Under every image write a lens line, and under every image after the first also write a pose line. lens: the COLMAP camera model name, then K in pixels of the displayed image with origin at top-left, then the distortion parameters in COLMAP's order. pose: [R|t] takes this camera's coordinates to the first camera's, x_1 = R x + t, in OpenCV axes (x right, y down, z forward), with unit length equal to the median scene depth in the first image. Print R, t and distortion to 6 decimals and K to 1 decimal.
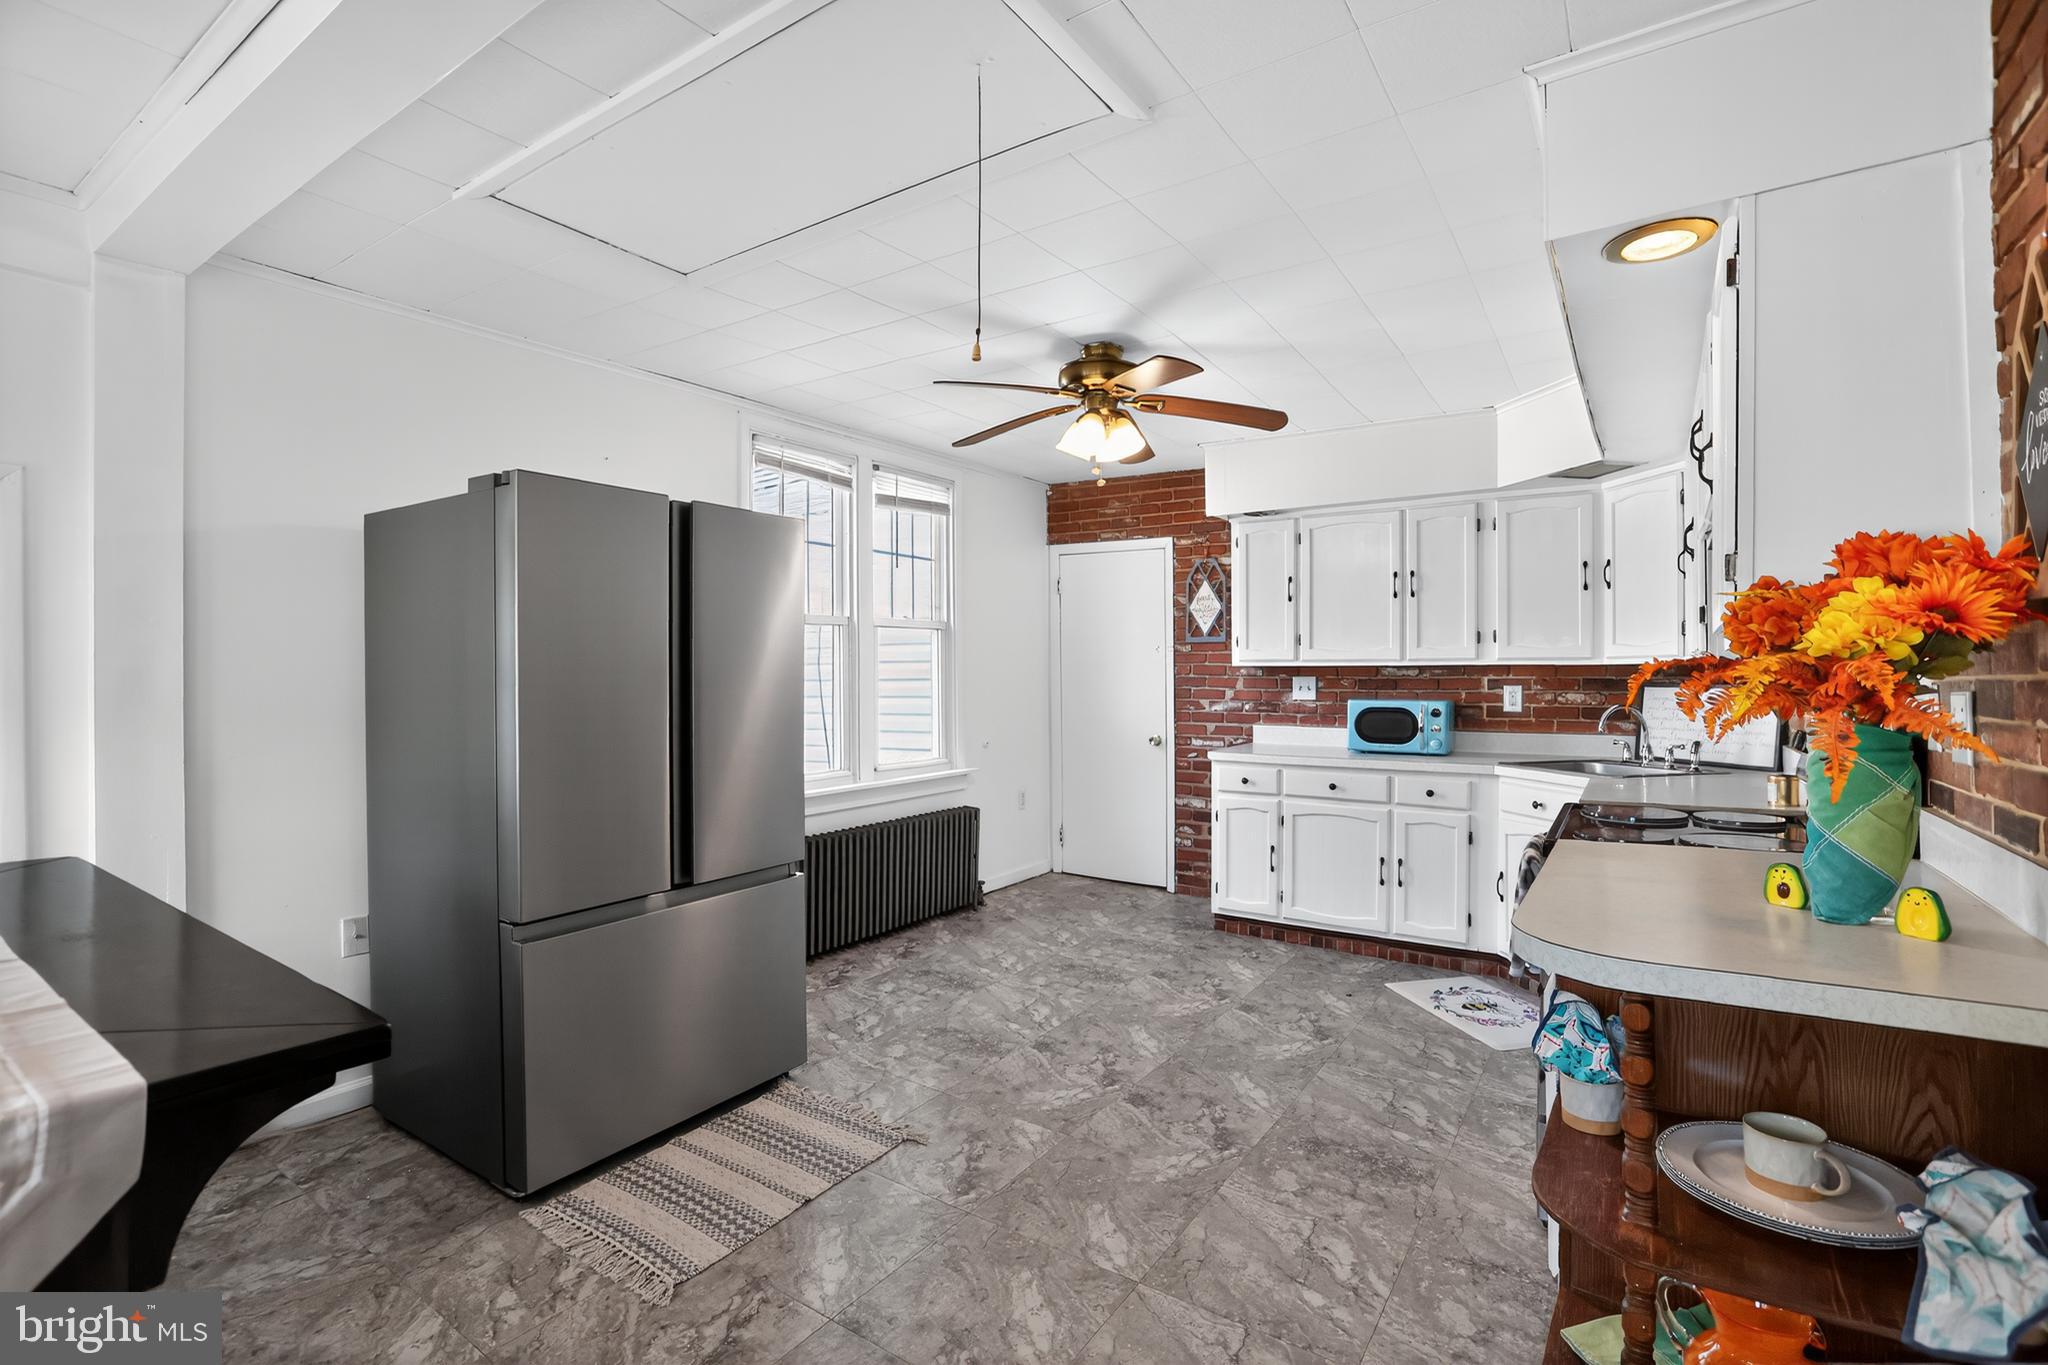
lens RADIAL K [[939.8, 0, 1028.6], [0, 939.8, 692.6], [0, 0, 1]] dist [-0.041801, 0.000404]
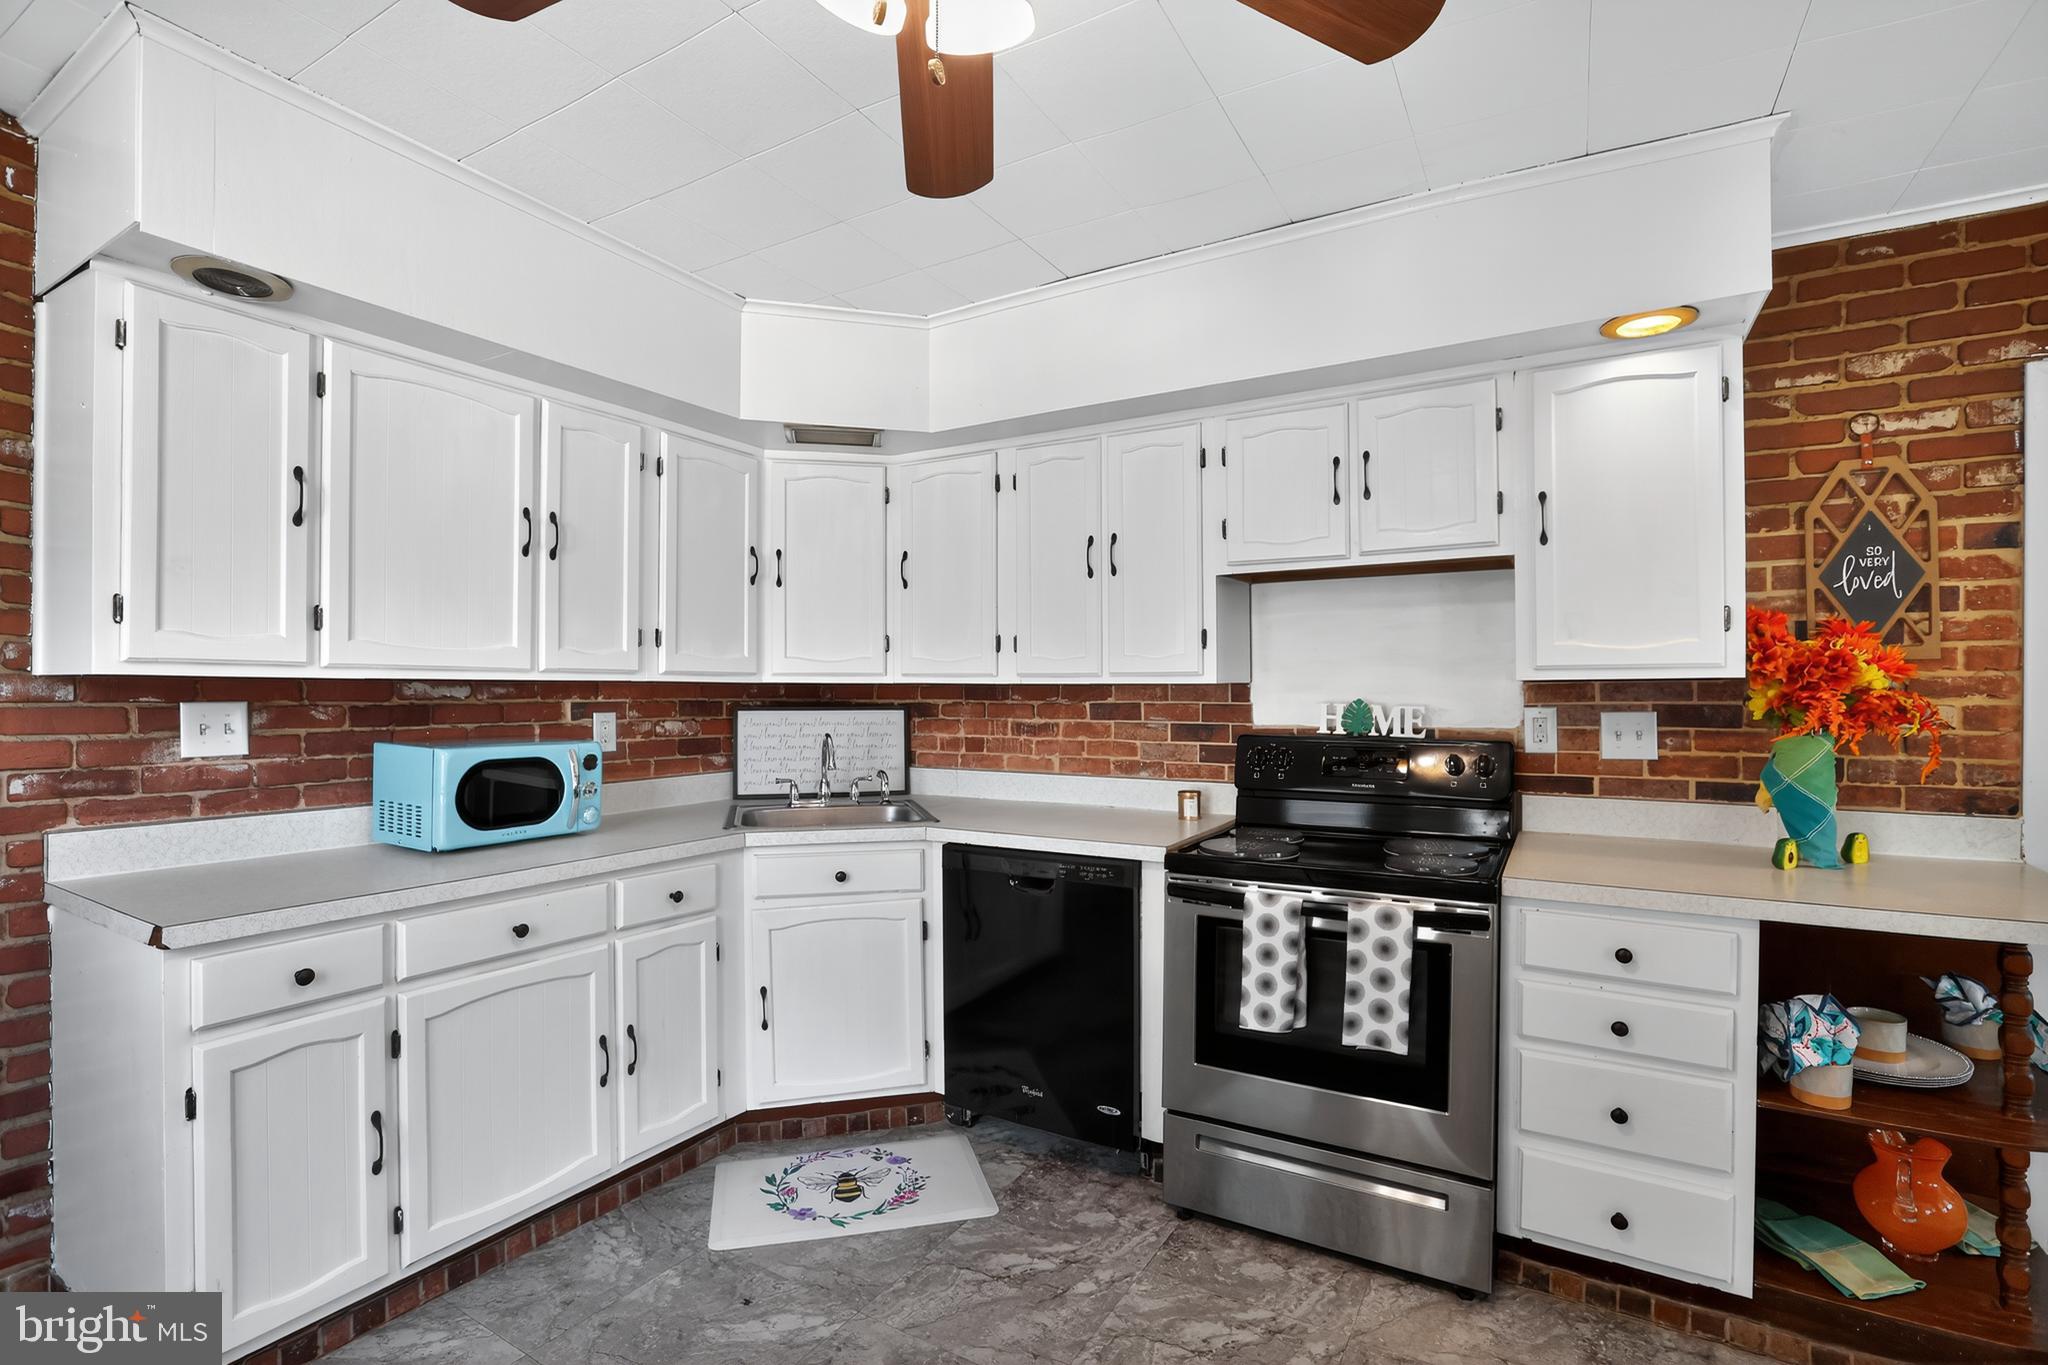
lens RADIAL K [[939.8, 0, 1028.6], [0, 939.8, 692.6], [0, 0, 1]] dist [-0.041801, 0.000404]
pose [[-0.062624, -0.000313, 0.998037, -0.166751], [0.019984, 0.999799, 0.001568, -0.017243], [-0.997837, 0.020043, -0.062605, 0.766497]]
